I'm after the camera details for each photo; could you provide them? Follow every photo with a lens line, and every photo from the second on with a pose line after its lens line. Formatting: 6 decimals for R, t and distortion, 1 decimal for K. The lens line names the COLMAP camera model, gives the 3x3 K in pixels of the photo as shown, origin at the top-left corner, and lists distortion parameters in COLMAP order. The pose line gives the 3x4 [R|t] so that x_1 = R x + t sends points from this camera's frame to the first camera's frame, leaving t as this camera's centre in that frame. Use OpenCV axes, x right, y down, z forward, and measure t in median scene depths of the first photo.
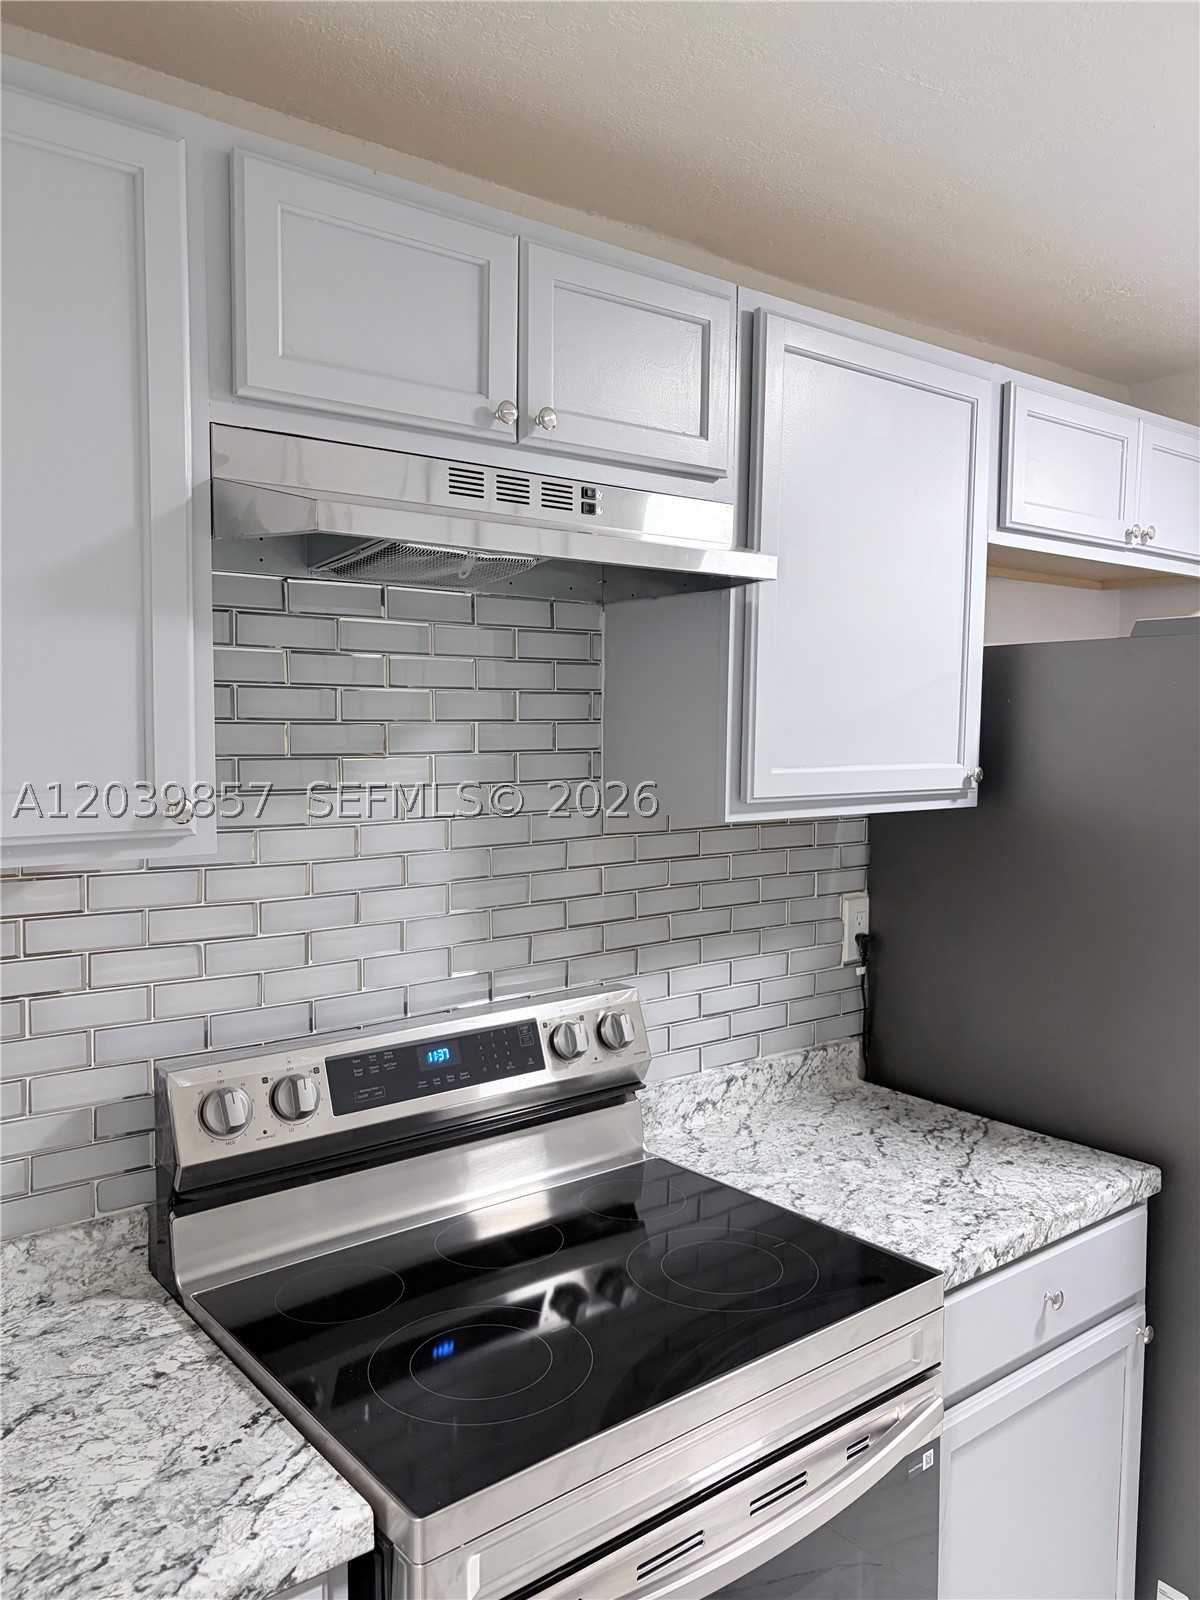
lens RADIAL K [[1239.7, 0, 596.8], [0, 1239.7, 809.0], [0, 0, 1]] dist [0.043230, -0.049137]
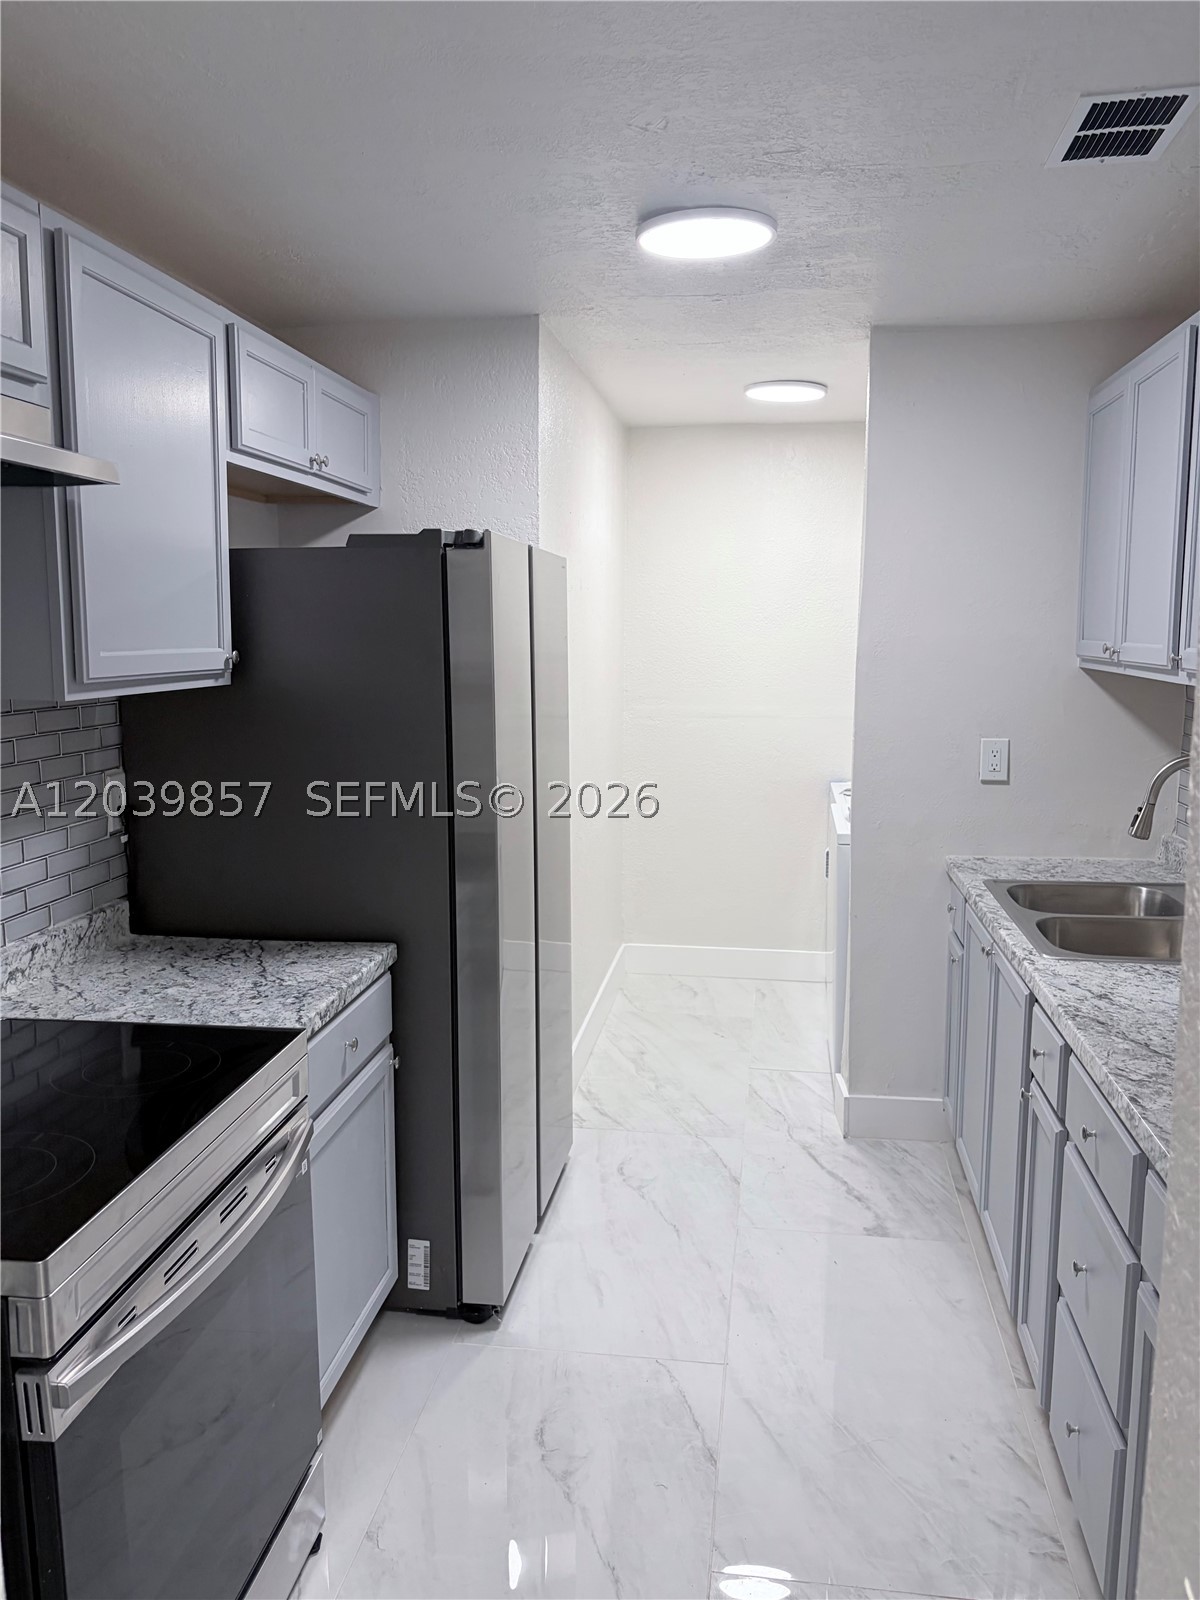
lens RADIAL K [[1239.7, 0, 575.7], [0, 1239.7, 826.6], [0, 0, 1]] dist [0.043230, -0.049137]
pose [[0.739626, -0.112500, 0.663549, -0.267626], [0.052061, 0.992540, 0.110248, 0.019391], [-0.671002, -0.046997, 0.739965, -0.120113]]
